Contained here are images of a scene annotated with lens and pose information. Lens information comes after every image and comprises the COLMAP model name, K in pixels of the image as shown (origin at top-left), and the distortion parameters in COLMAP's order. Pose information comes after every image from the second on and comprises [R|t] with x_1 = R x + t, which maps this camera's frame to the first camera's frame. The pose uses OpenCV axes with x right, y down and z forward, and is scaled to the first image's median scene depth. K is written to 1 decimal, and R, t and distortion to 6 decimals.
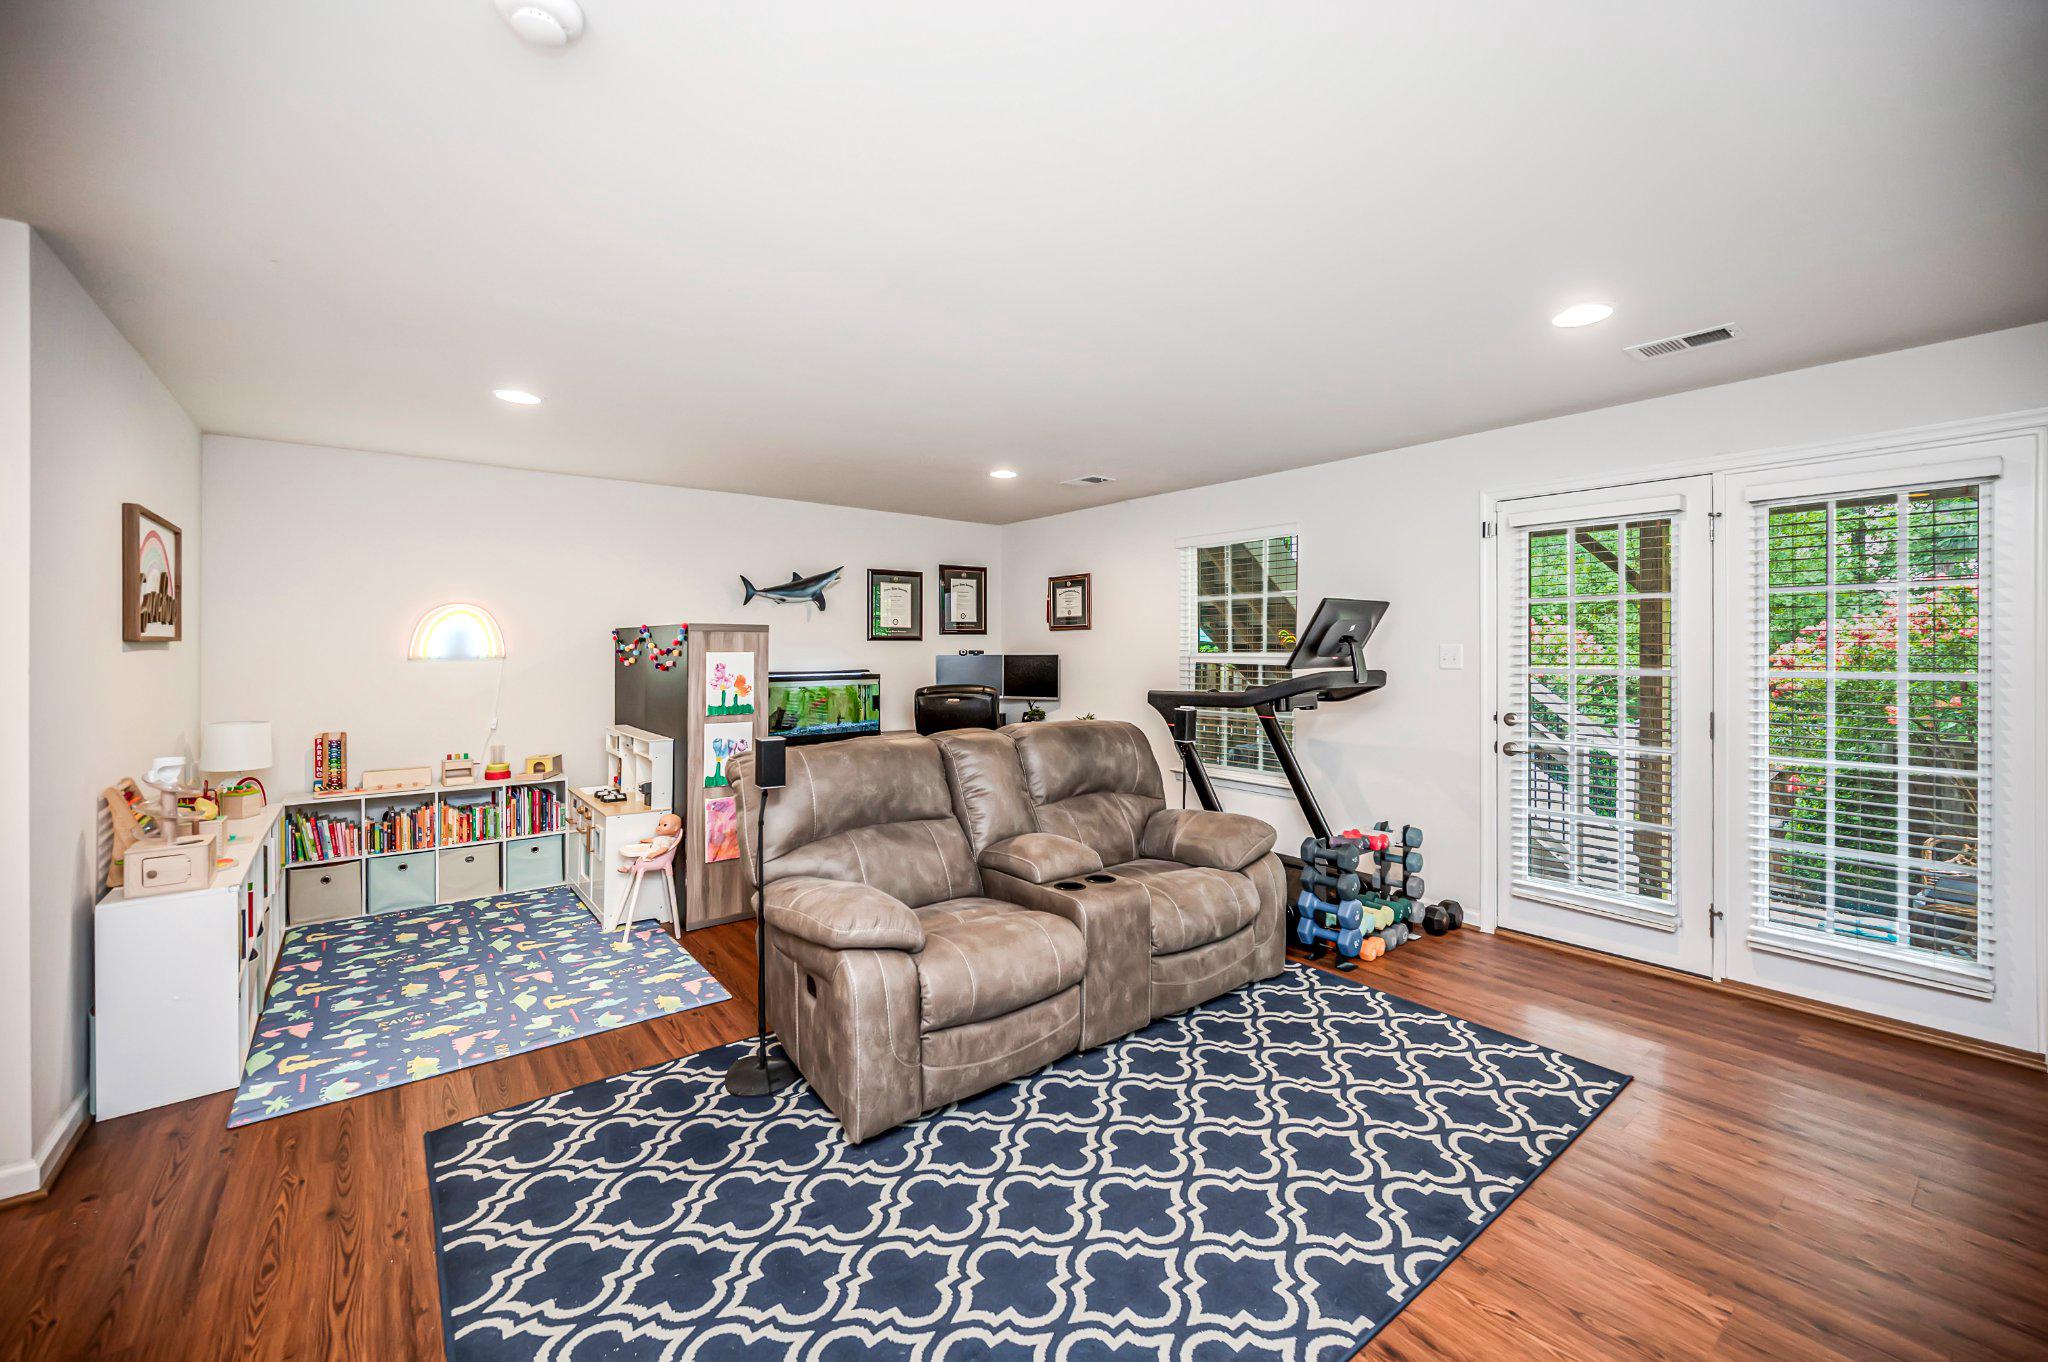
lens RADIAL K [[839.5, 0, 1029.8], [0, 839.5, 660.5], [0, 0, 1]] dist [0.000458, 0.000742]
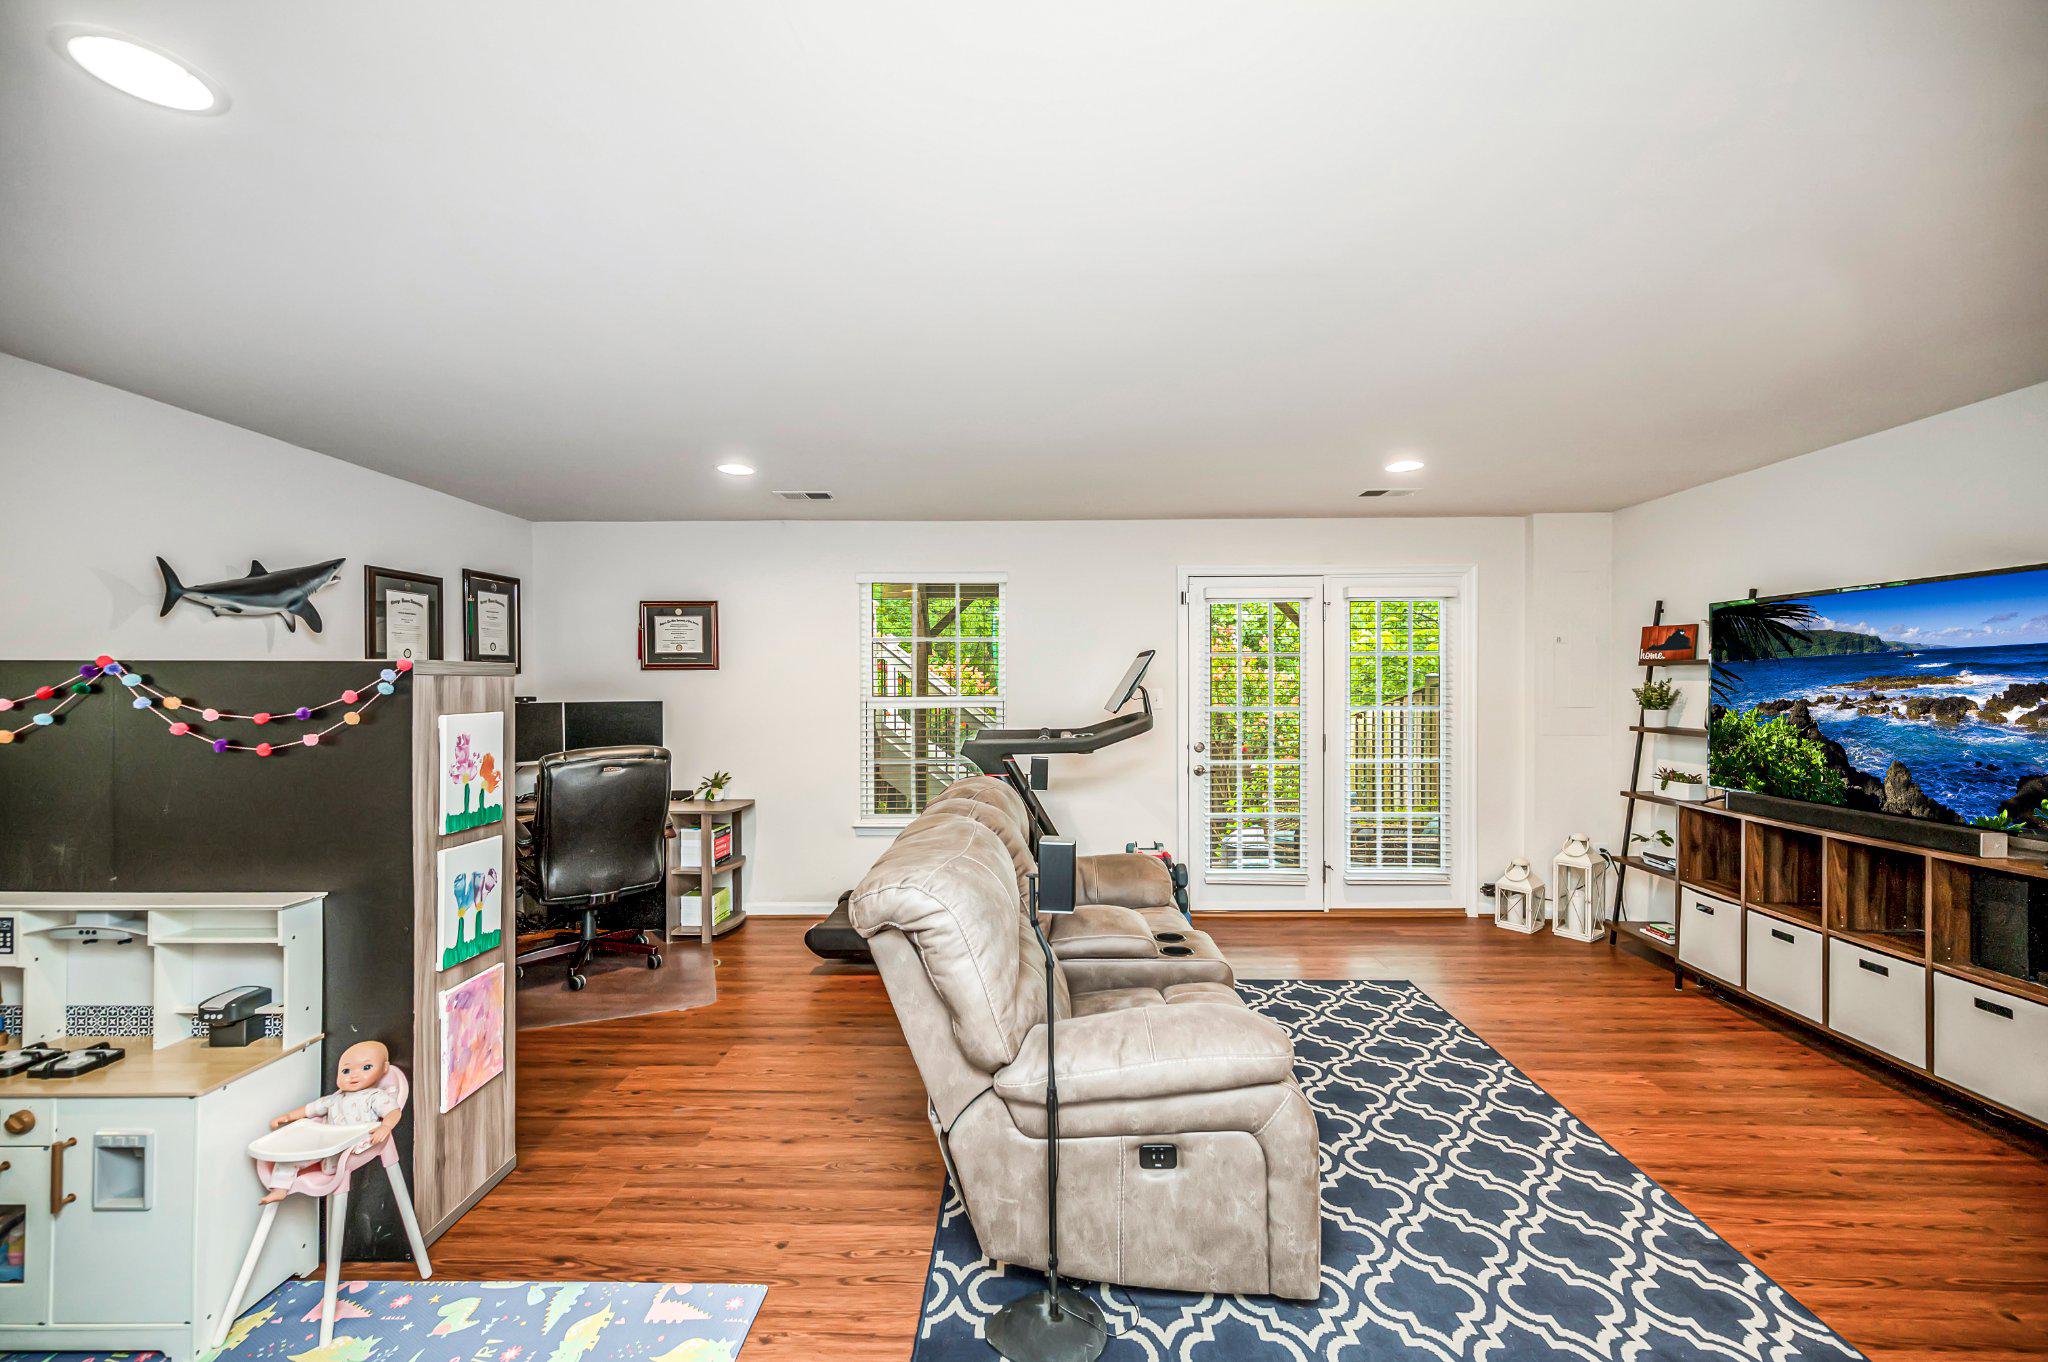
lens RADIAL K [[839.5, 0, 1035.9], [0, 839.5, 685.3], [0, 0, 1]] dist [0.000458, 0.000742]
pose [[0.625196, -0.004768, 0.780454, -0.565846], [0.011462, 0.999930, -0.003073, -0.023229], [-0.780384, 0.010866, 0.625206, 0.373958]]
